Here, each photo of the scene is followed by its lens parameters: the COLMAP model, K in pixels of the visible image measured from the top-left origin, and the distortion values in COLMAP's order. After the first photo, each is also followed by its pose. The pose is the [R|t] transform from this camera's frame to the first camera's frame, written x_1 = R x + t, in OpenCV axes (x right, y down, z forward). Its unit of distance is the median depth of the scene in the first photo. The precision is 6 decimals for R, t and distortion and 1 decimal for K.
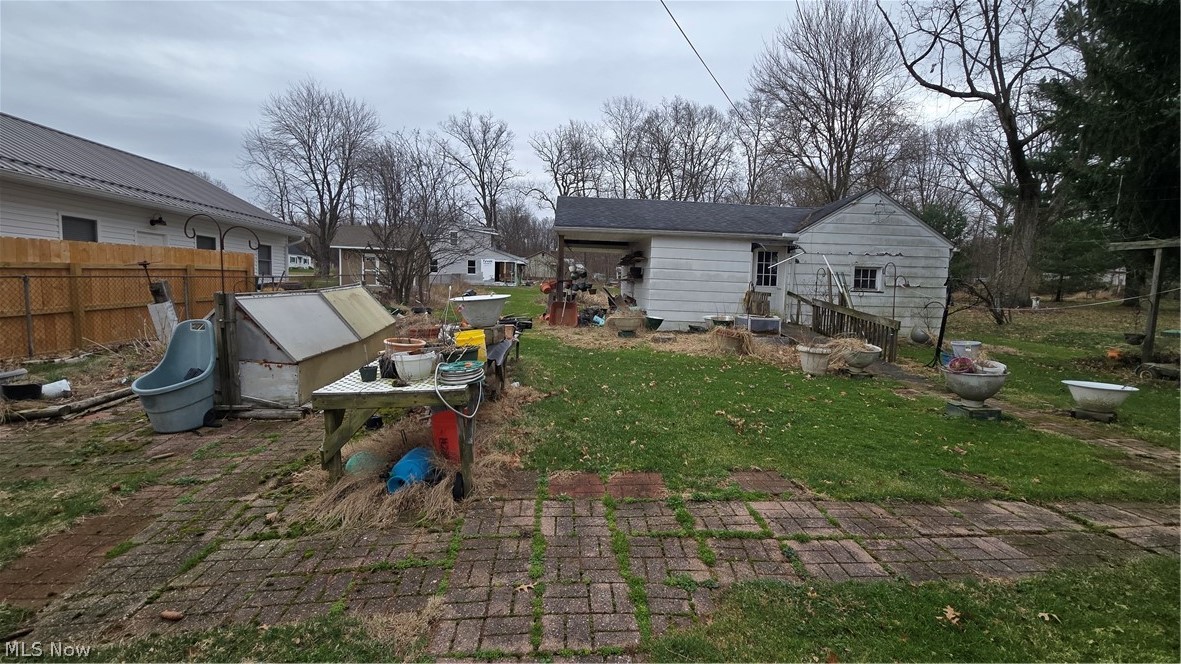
lens RADIAL K [[489.7, 0, 590.5], [0, 489.7, 332.0], [0, 0, 1]] dist [-0.000006, -0.000179]
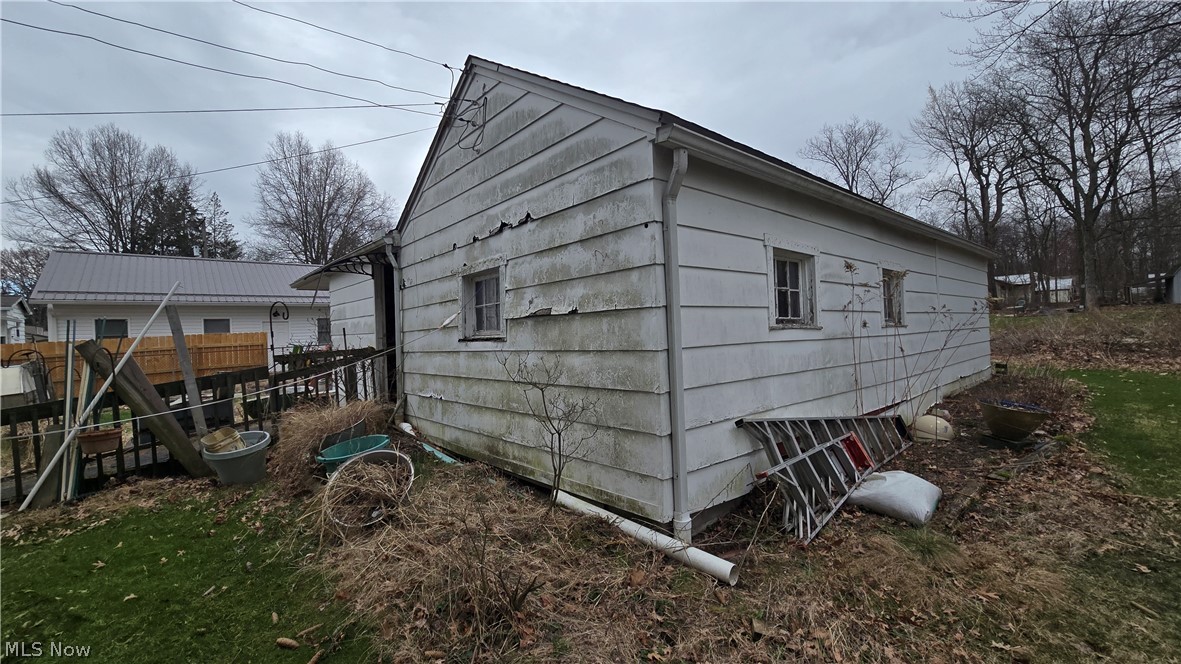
lens RADIAL K [[489.7, 0, 590.5], [0, 489.7, 332.0], [0, 0, 1]] dist [-0.000006, -0.000179]
pose [[0.596682, -0.054277, -0.800640, 0.904721], [-0.015780, 0.996724, -0.079329, -0.060219], [0.802323, 0.059968, 0.593871, 0.848236]]
